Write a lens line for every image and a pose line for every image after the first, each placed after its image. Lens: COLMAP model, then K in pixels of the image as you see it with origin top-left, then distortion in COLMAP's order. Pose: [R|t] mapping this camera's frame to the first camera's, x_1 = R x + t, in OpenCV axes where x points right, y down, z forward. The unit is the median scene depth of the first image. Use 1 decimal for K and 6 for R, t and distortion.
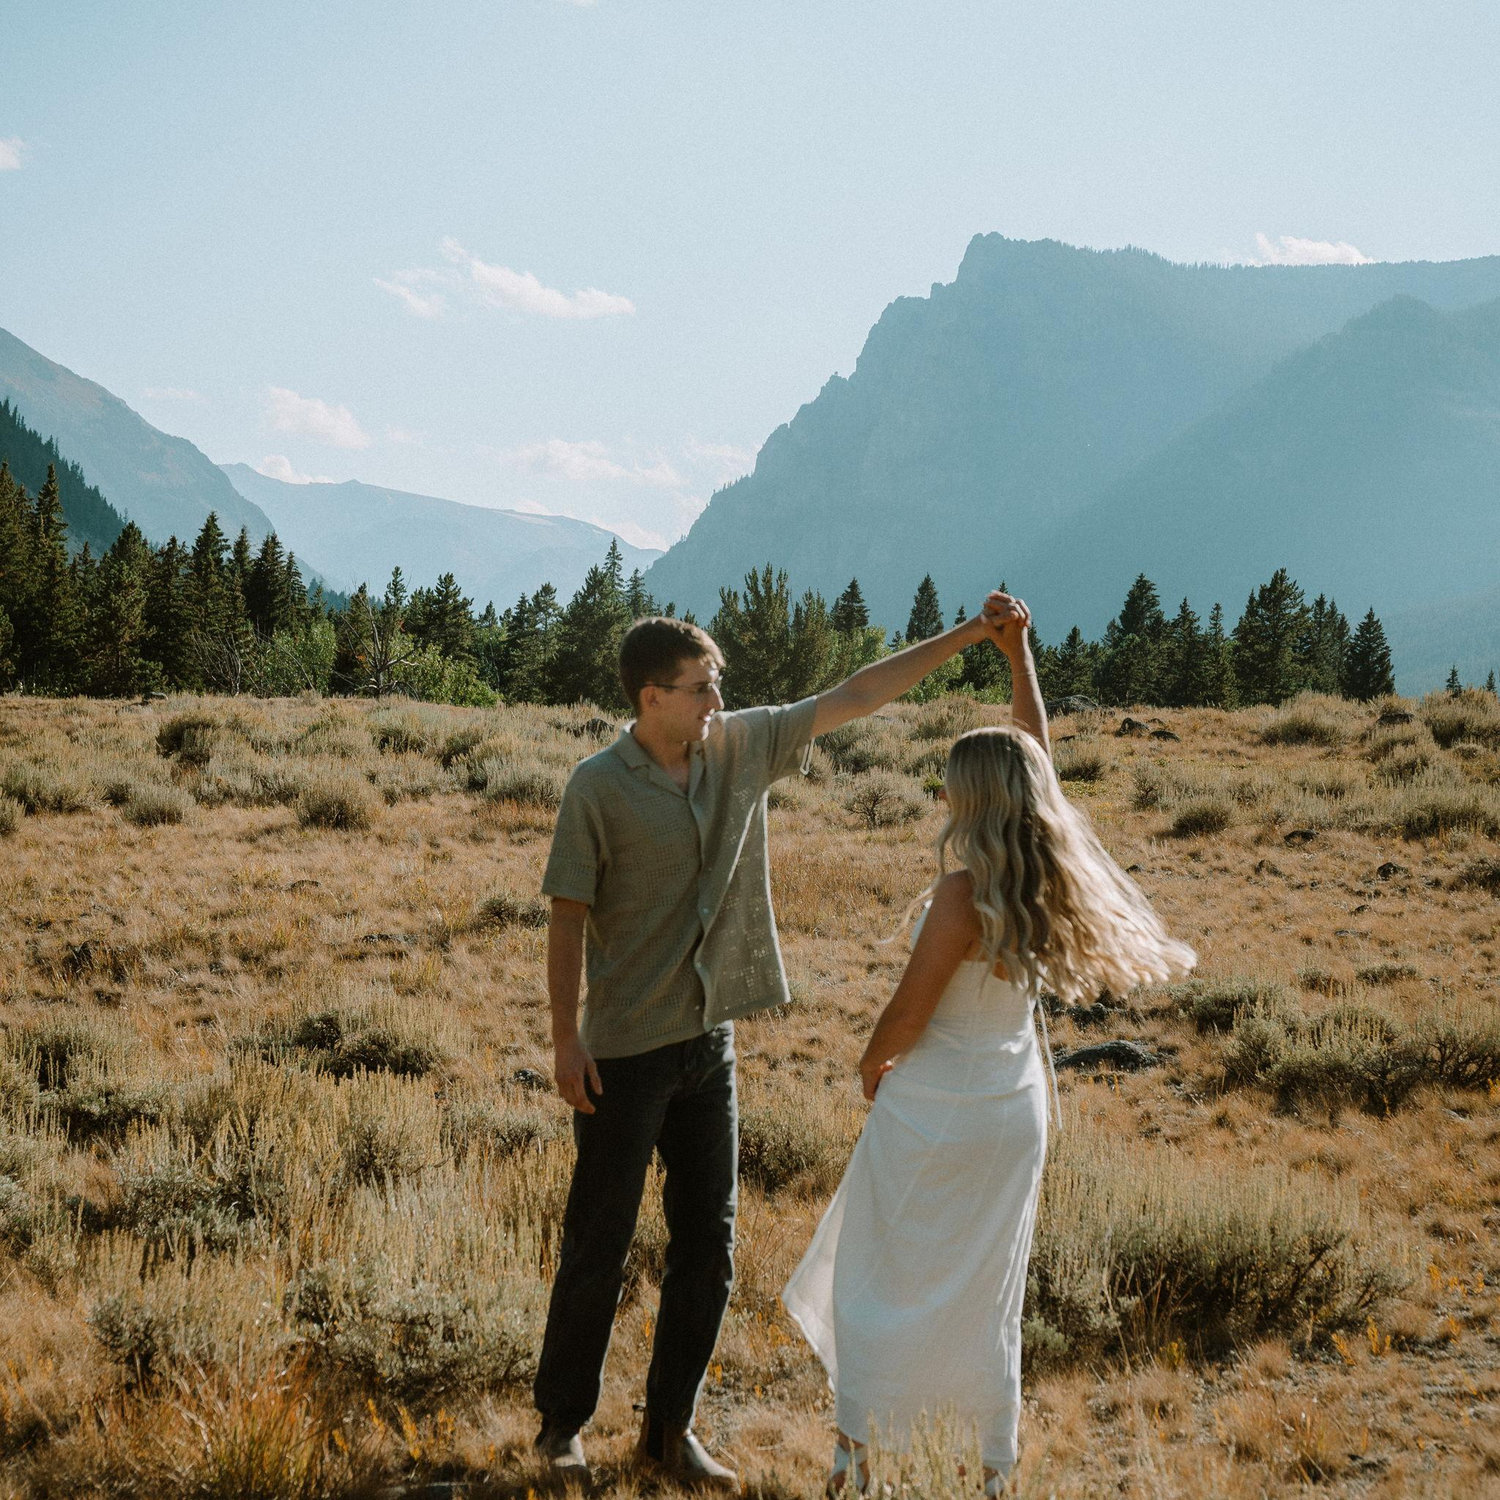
lens RADIAL K [[3413.0, 0, 750.0], [0, 3413.0, 750.0], [0, 0, 1]] dist [0.004658, -0.143329]
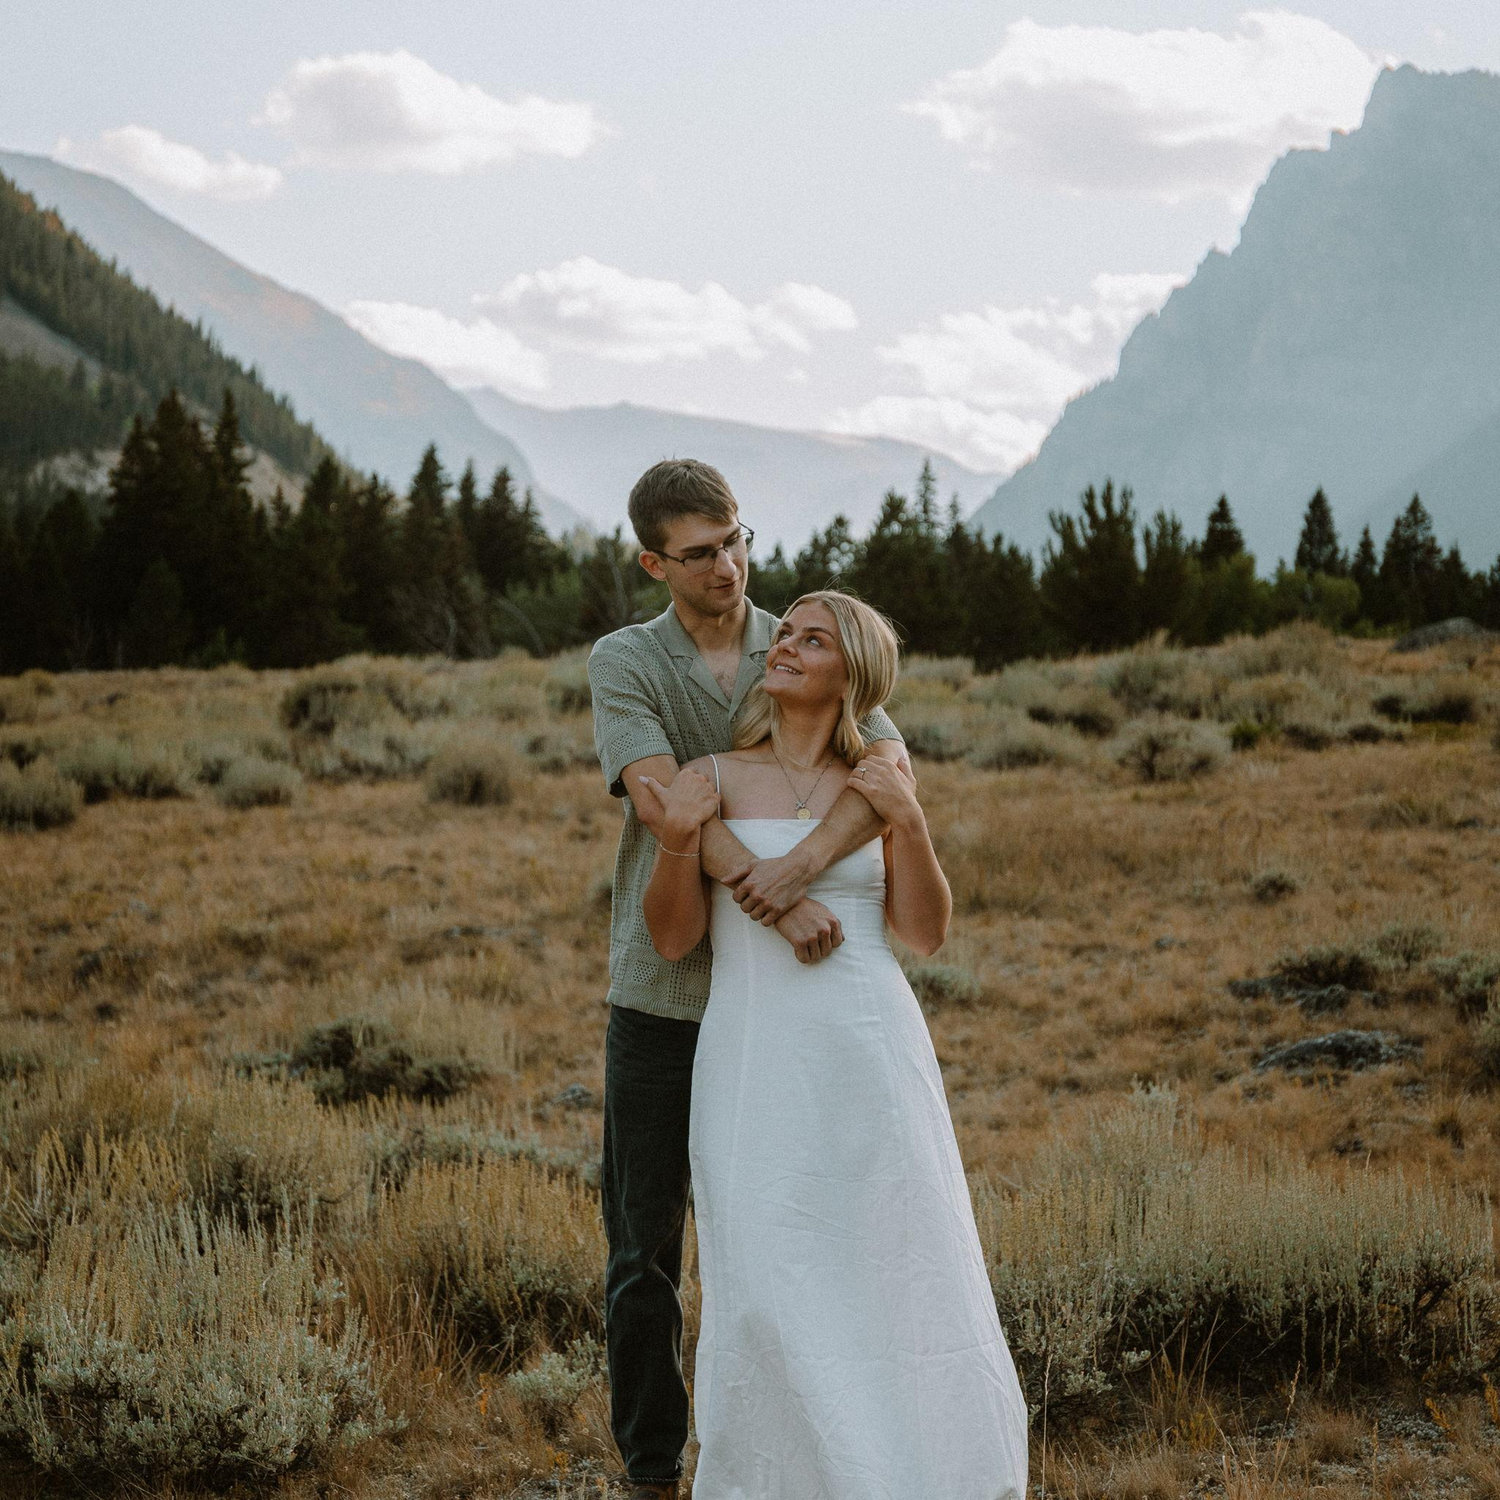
lens RADIAL K [[4197.5, 0, 729.5], [0, 4197.5, 749.6], [0, 0, 1]] dist [0.048714, -1.236196]
pose [[0.995103, -0.029978, -0.094189, 0.030779], [0.030557, 0.999522, 0.004702, 0.007062], [0.094003, -0.007557, 0.995543, 0.028649]]
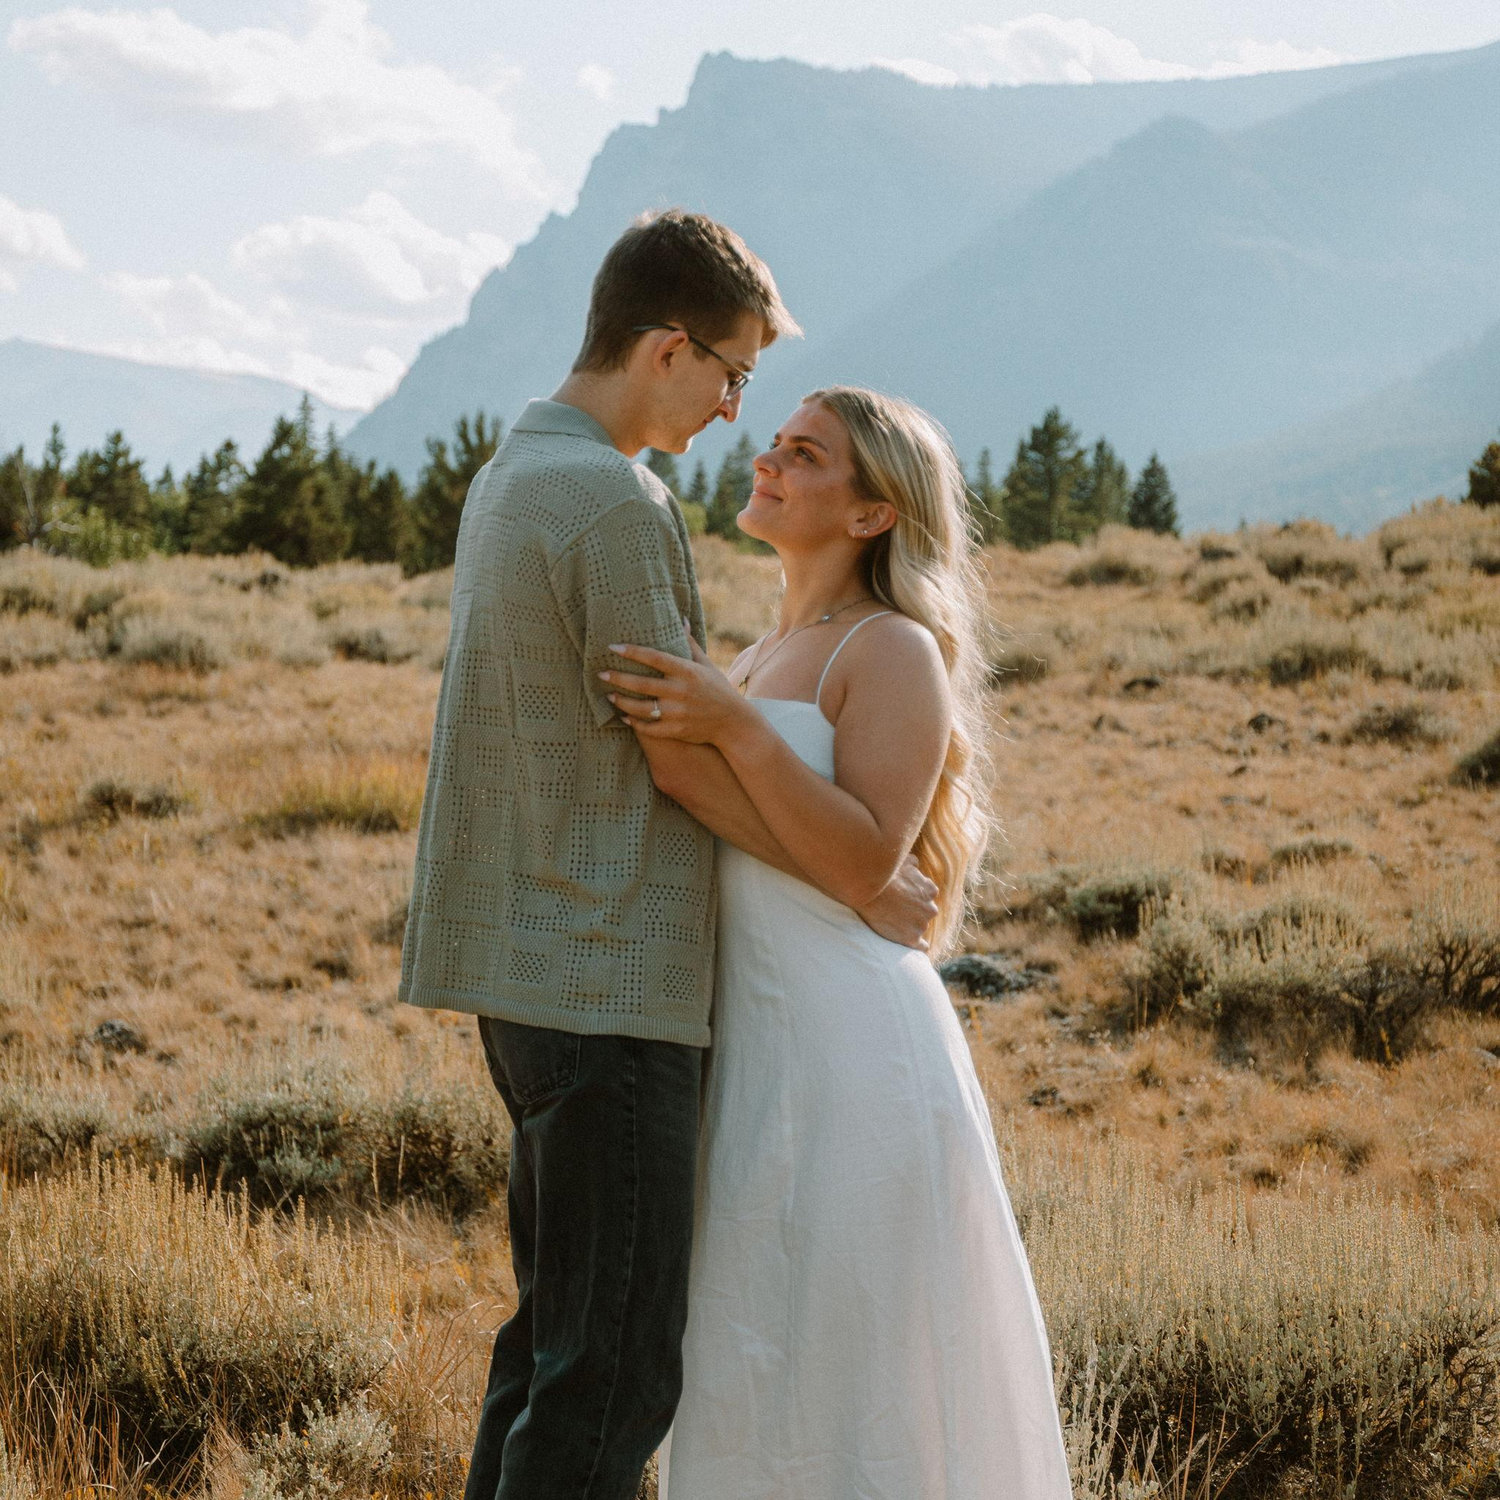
lens RADIAL K [[3740.1, 0, 750.0], [0, 3740.1, 750.0], [0, 0, 1]] dist [-0.014405, -0.007831]
pose [[0.996957, -0.023872, 0.074209, 0.003794], [0.021404, 0.999197, 0.033876, 0.008263], [-0.074958, -0.032185, 0.996667, 0.122582]]
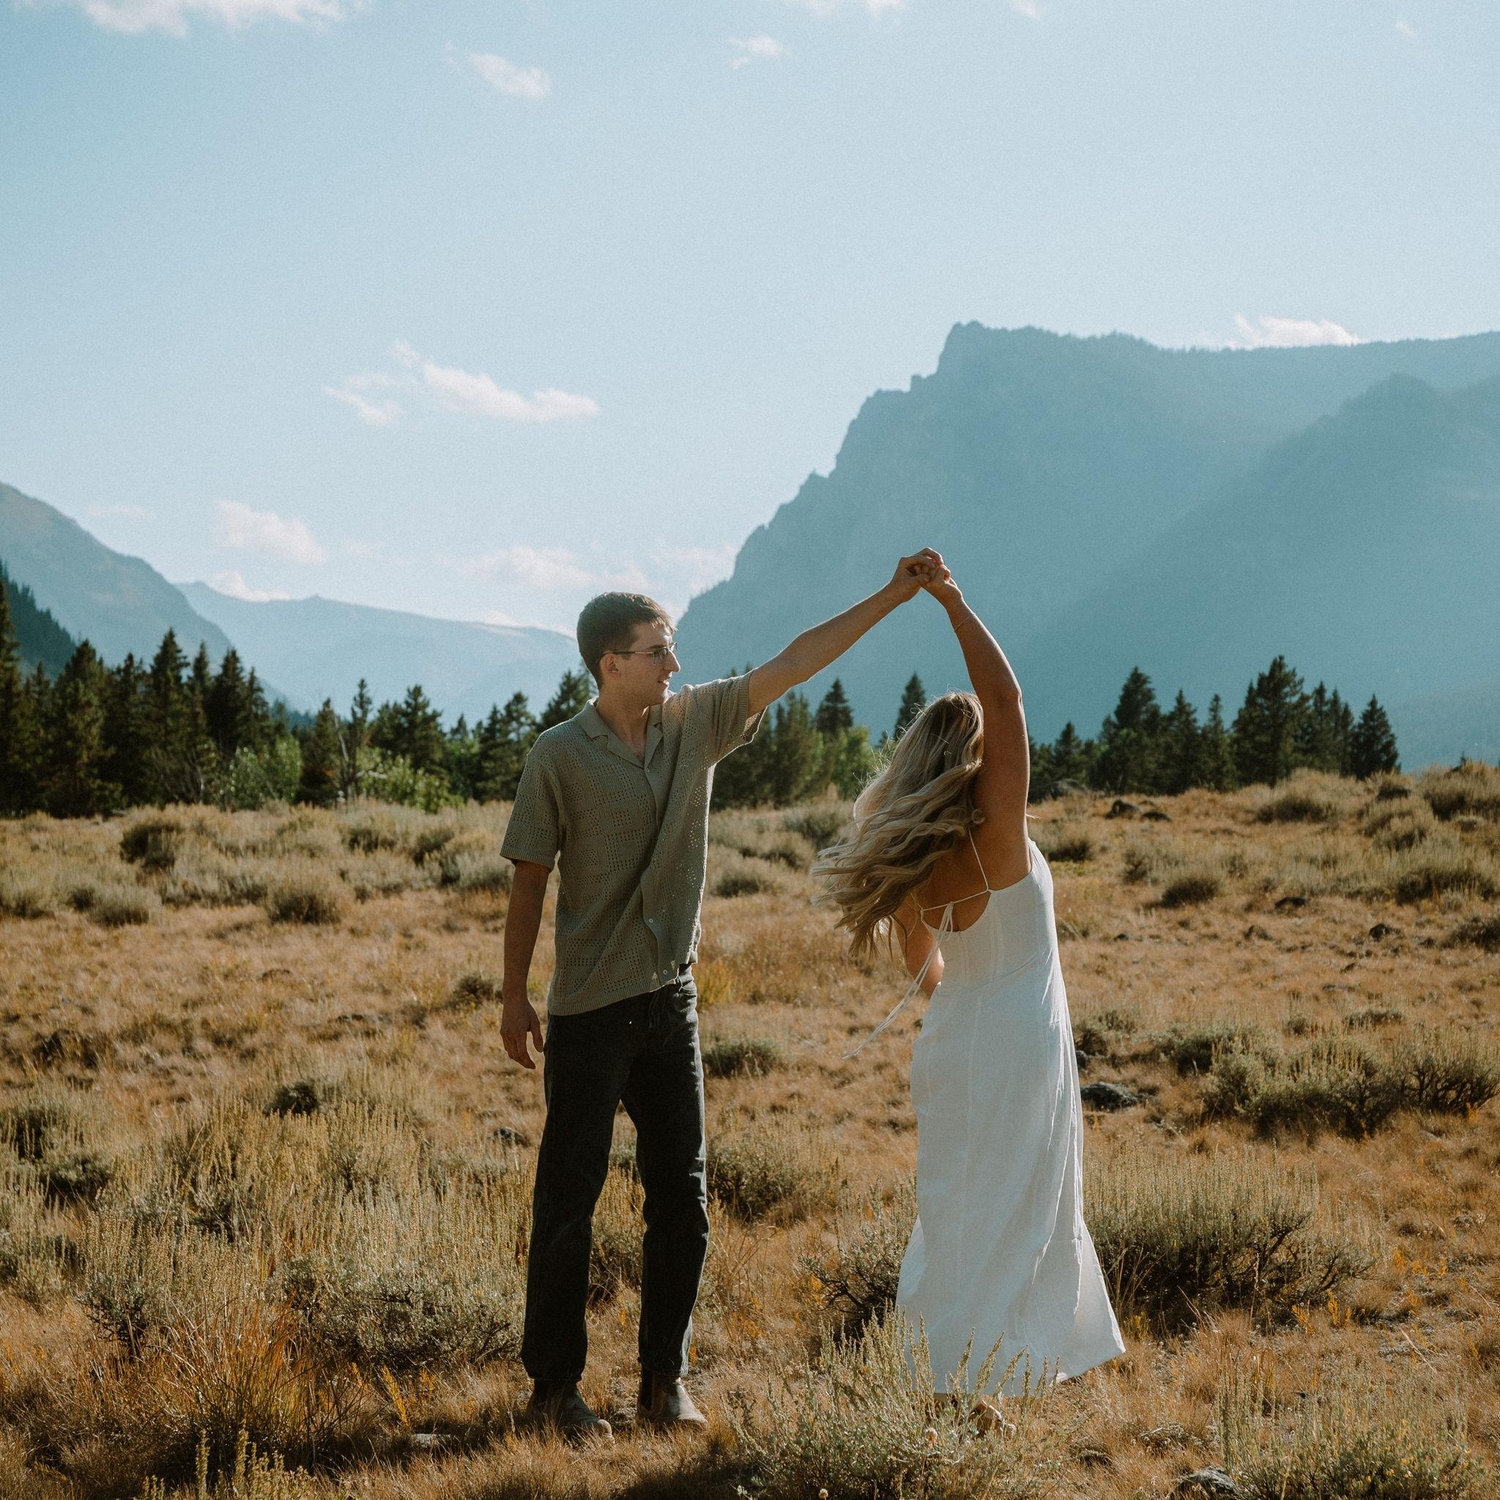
lens RADIAL K [[3557.9, 0, 750.0], [0, 3557.9, 750.0], [0, 0, 1]] dist [0.011813, -0.317160]
pose [[0.999618, -0.027205, 0.004809, 0.002017], [0.027348, 0.999098, -0.032486, 0.009654], [-0.003921, 0.032605, 0.999461, -0.019978]]
